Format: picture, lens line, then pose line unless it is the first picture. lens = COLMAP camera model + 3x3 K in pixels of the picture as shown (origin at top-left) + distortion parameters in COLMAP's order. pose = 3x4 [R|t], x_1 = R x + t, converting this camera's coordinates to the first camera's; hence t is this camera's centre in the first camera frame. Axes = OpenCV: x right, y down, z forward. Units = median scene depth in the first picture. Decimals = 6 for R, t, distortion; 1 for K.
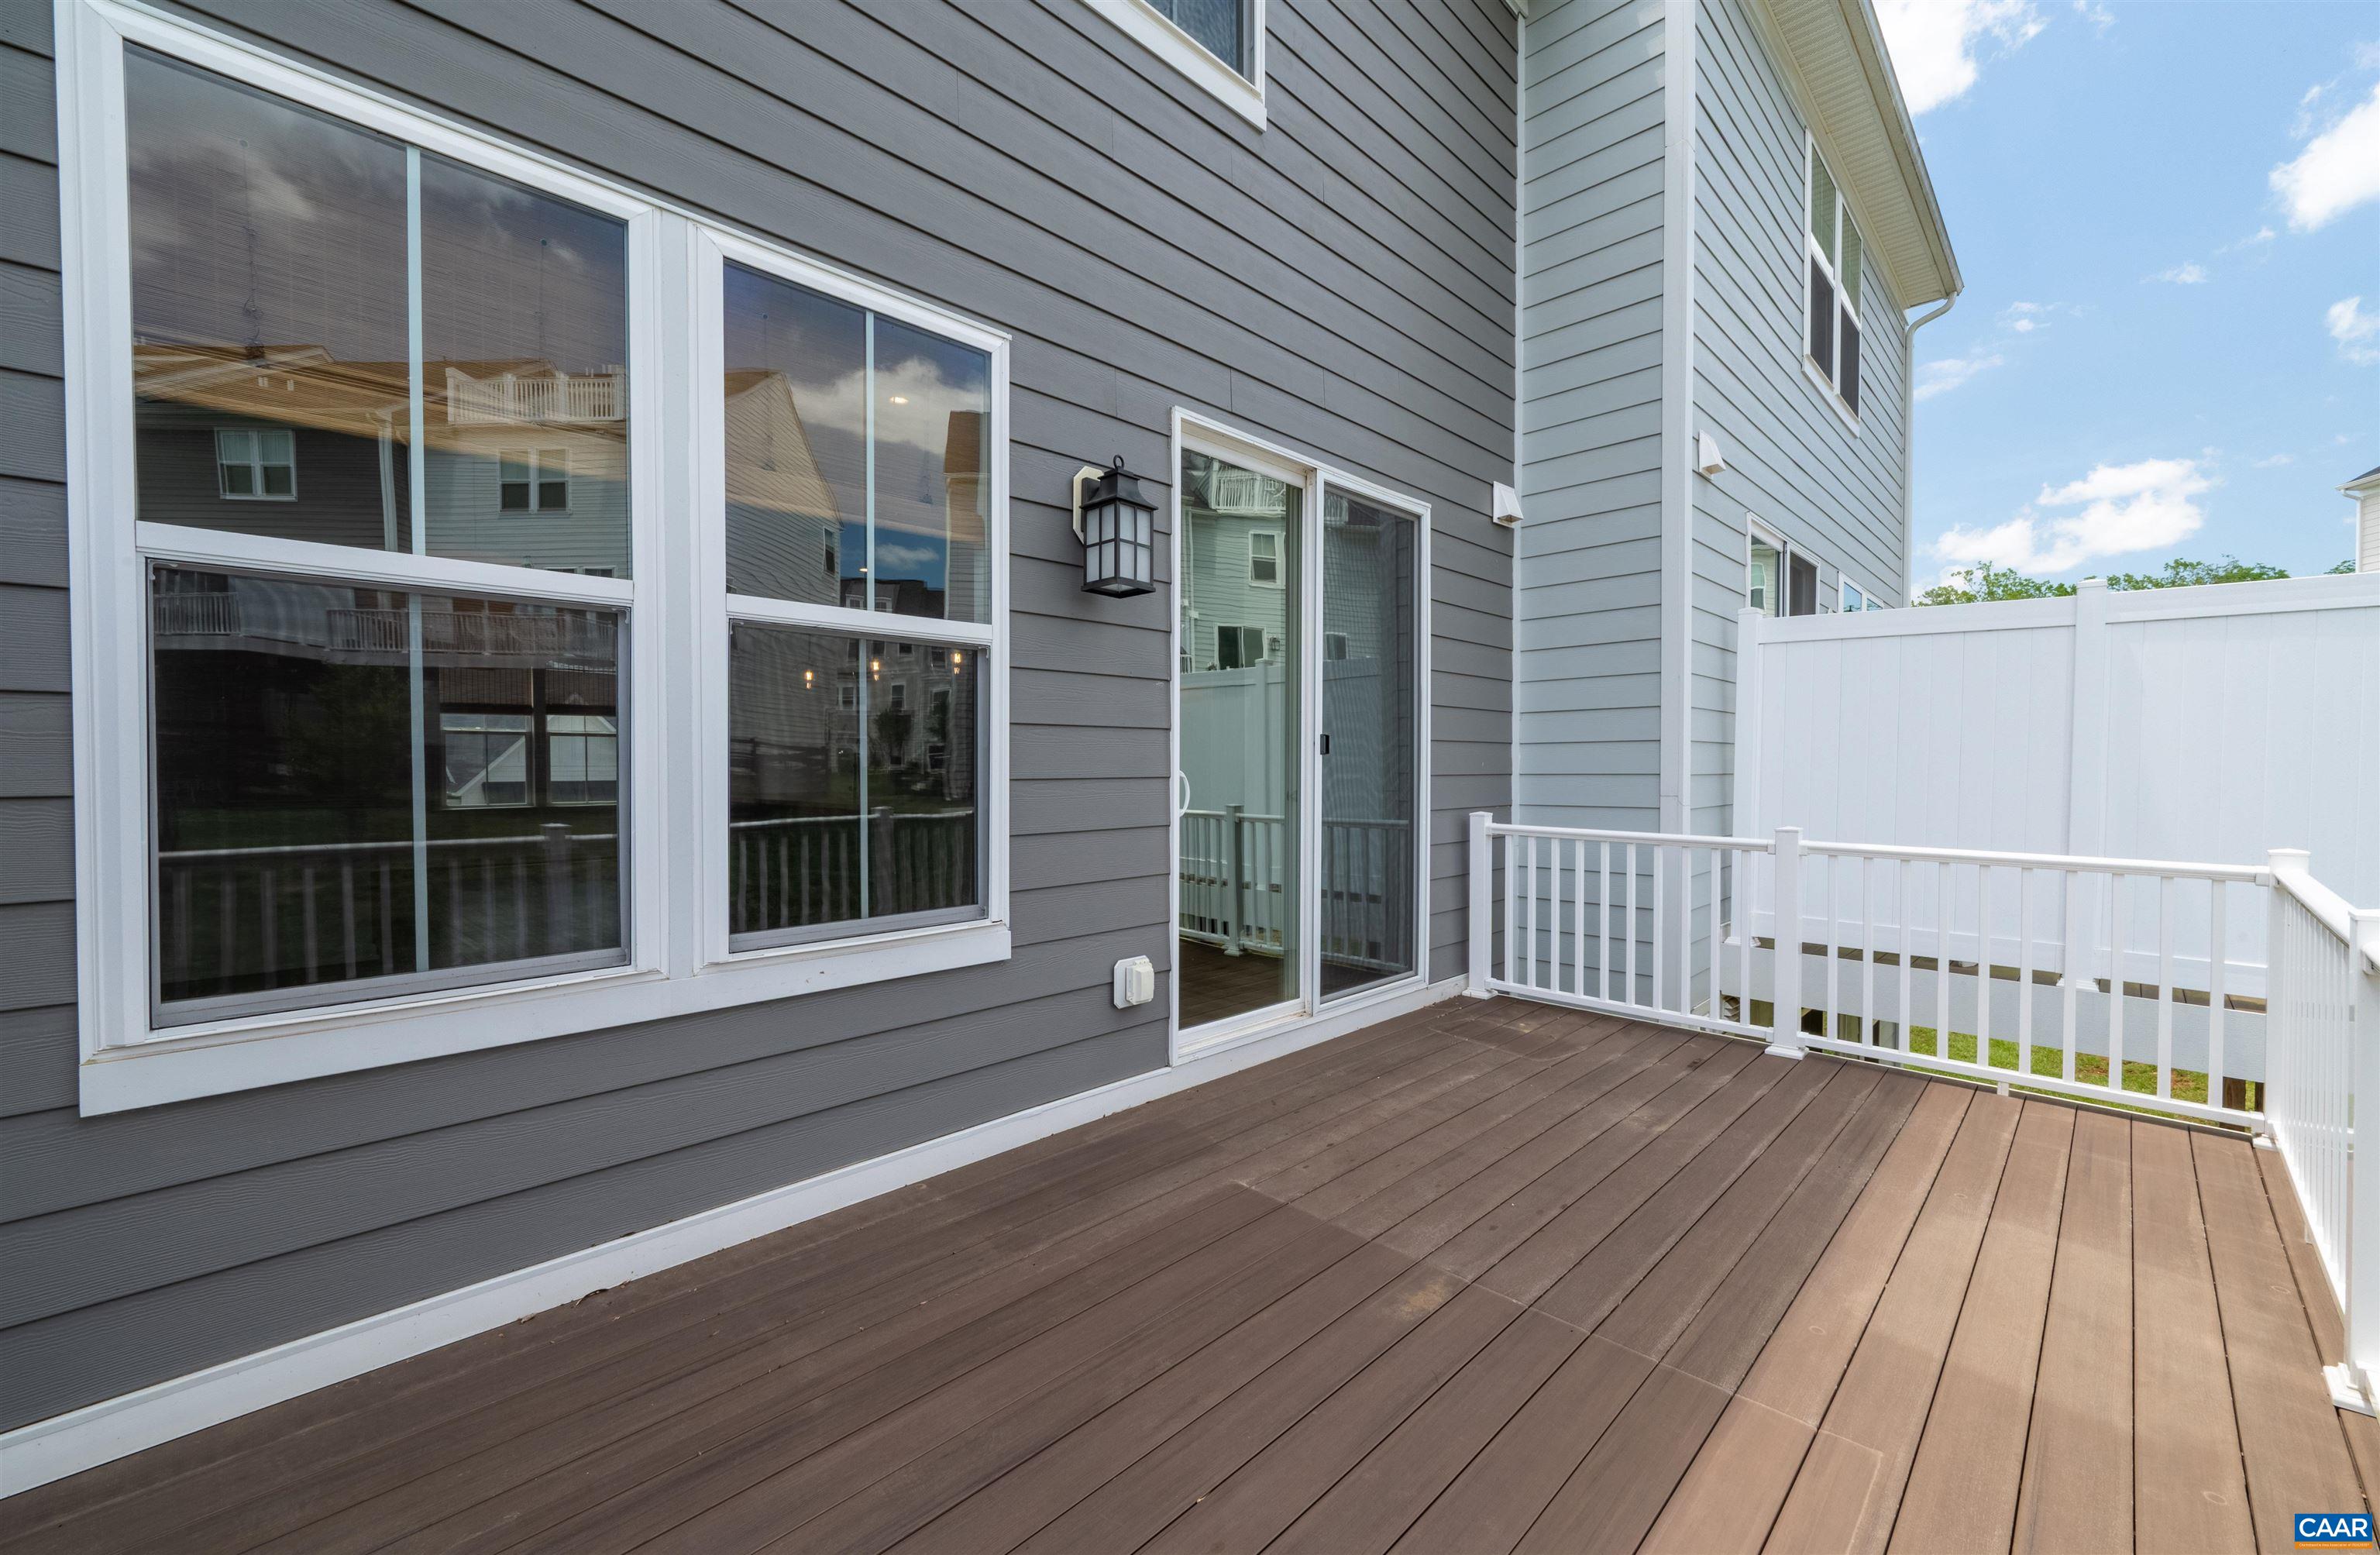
lens RADIAL K [[964.2, 0, 1186.7], [0, 964.2, 782.5], [0, 0, 1]] dist [0.000929, 0.000095]
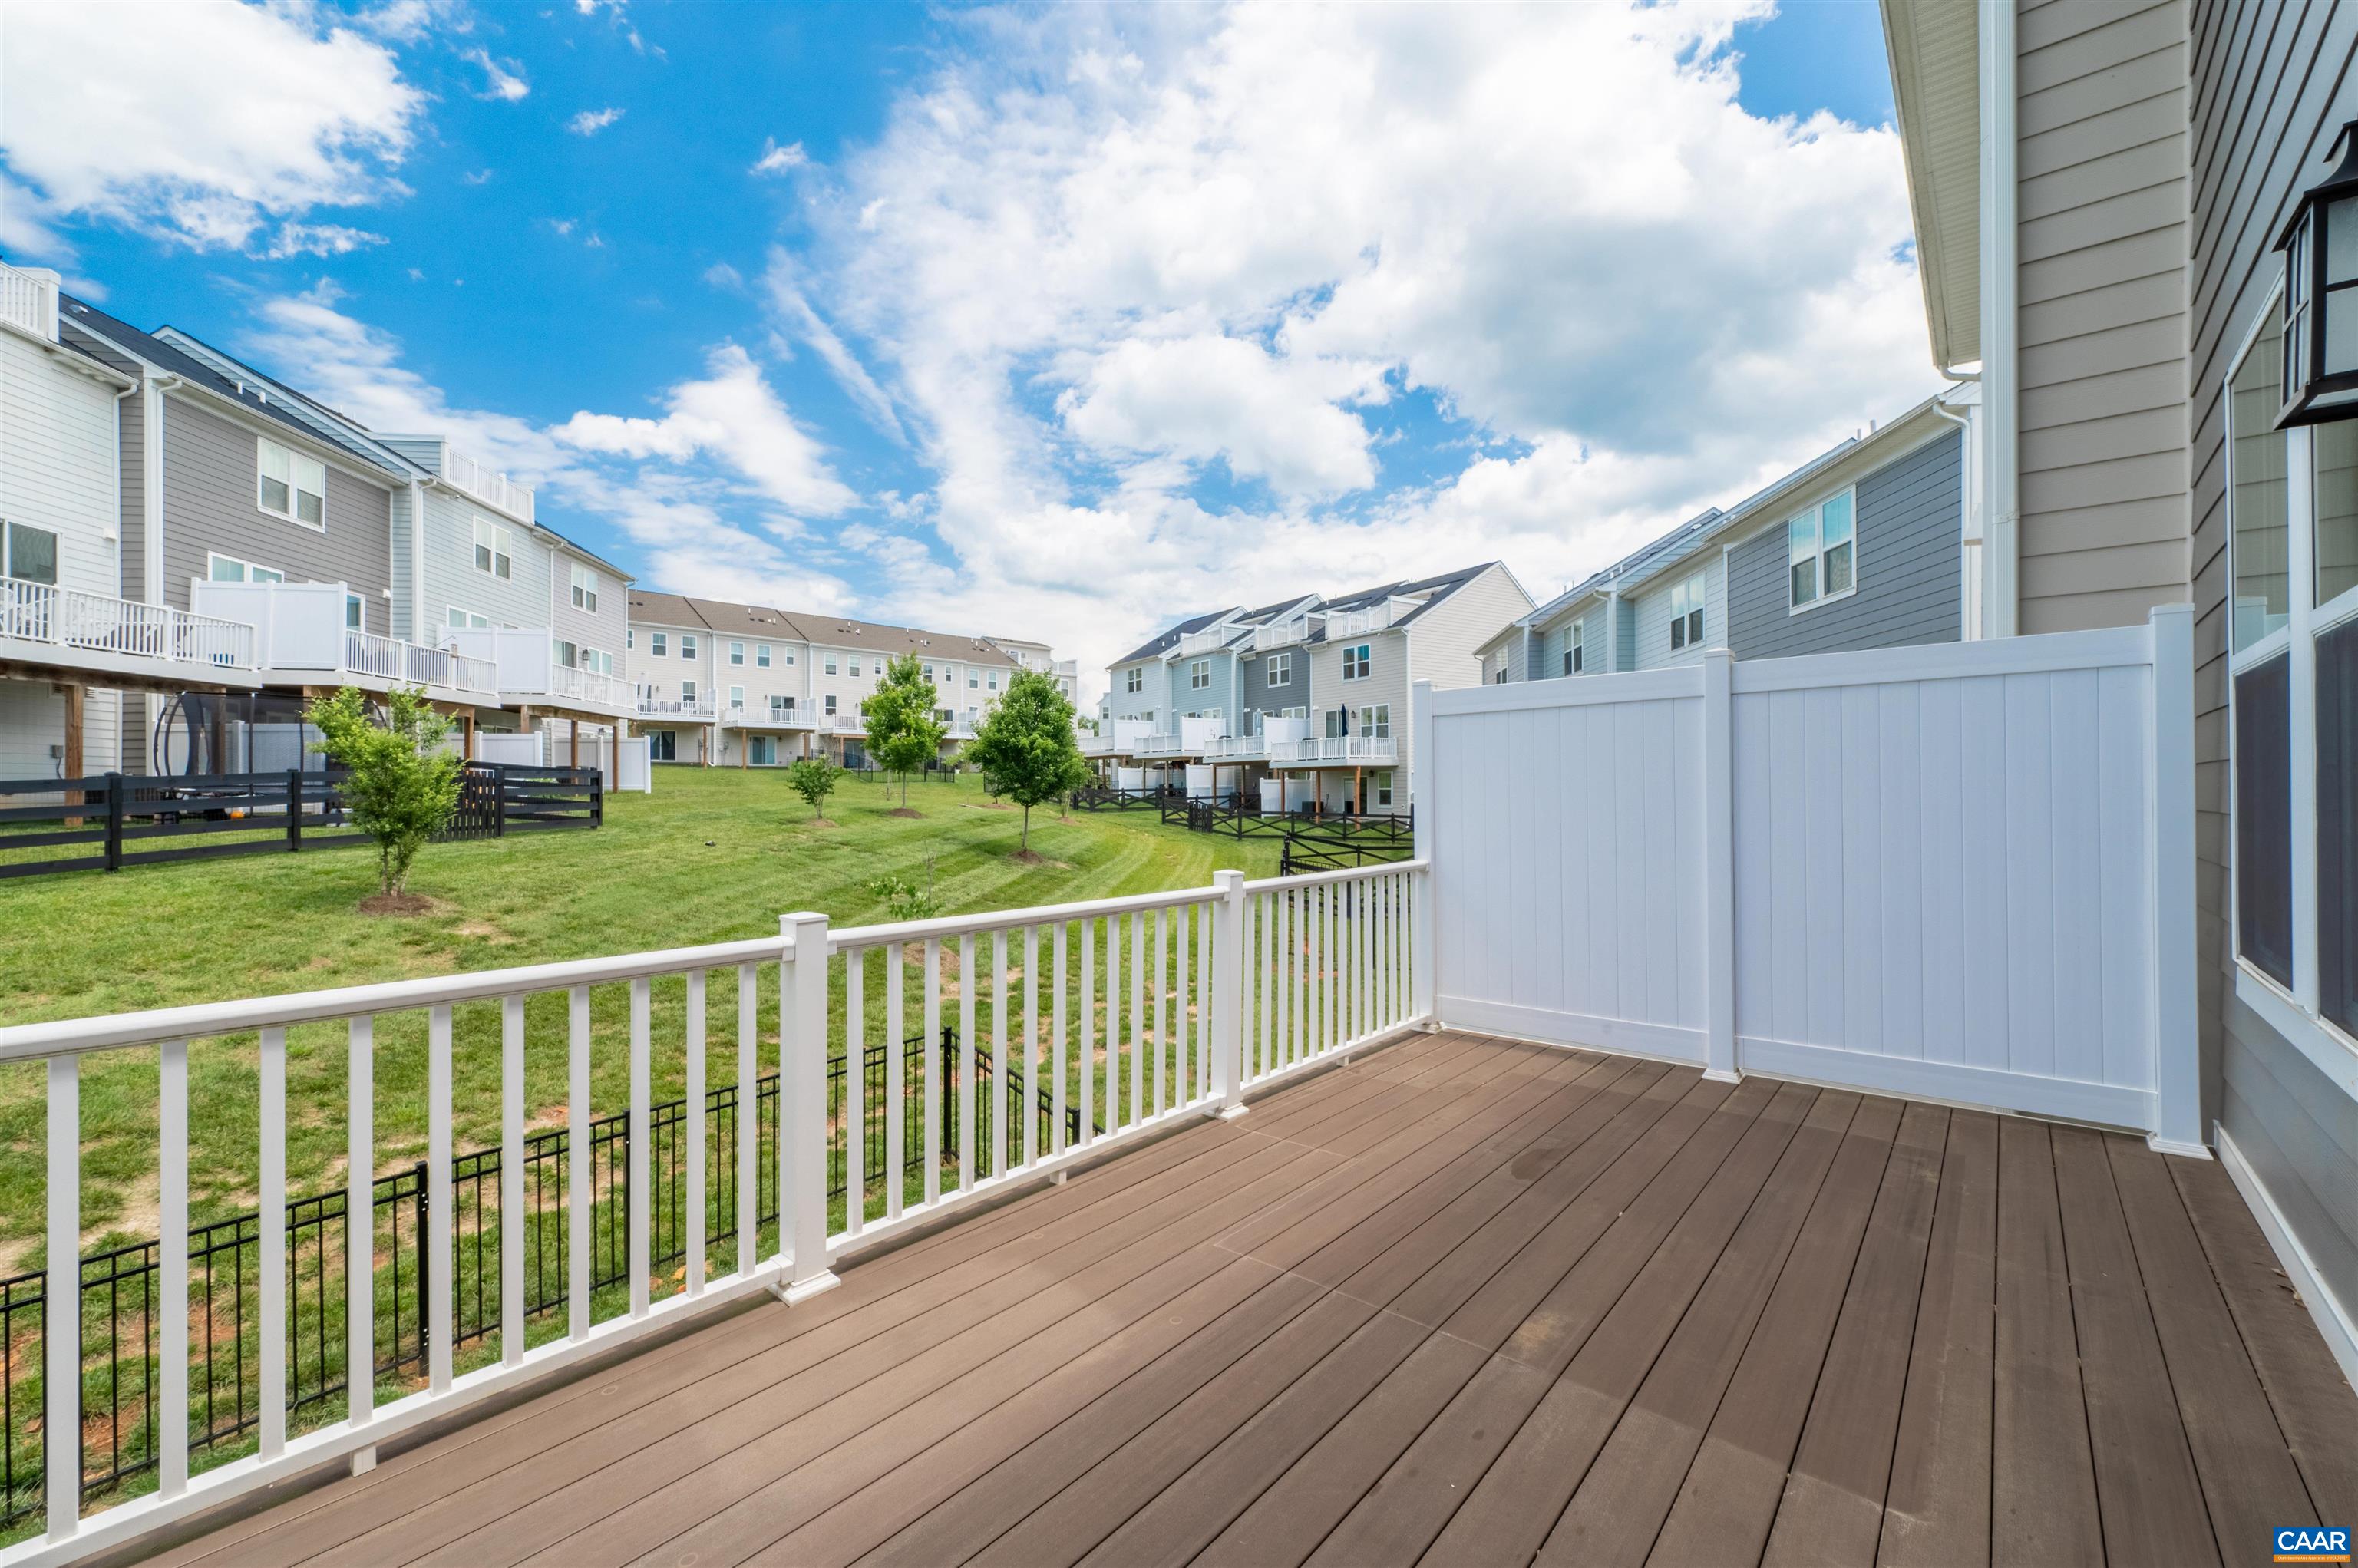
lens RADIAL K [[963.3, 0, 1175.8], [0, 963.3, 788.7], [0, 0, 1]] dist [-0.001205, -0.000240]
pose [[-0.998278, 0.006184, -0.058329, 0.659471], [0.005601, 0.999933, 0.010154, -0.040069], [0.058388, 0.009810, -0.998246, 1.920661]]
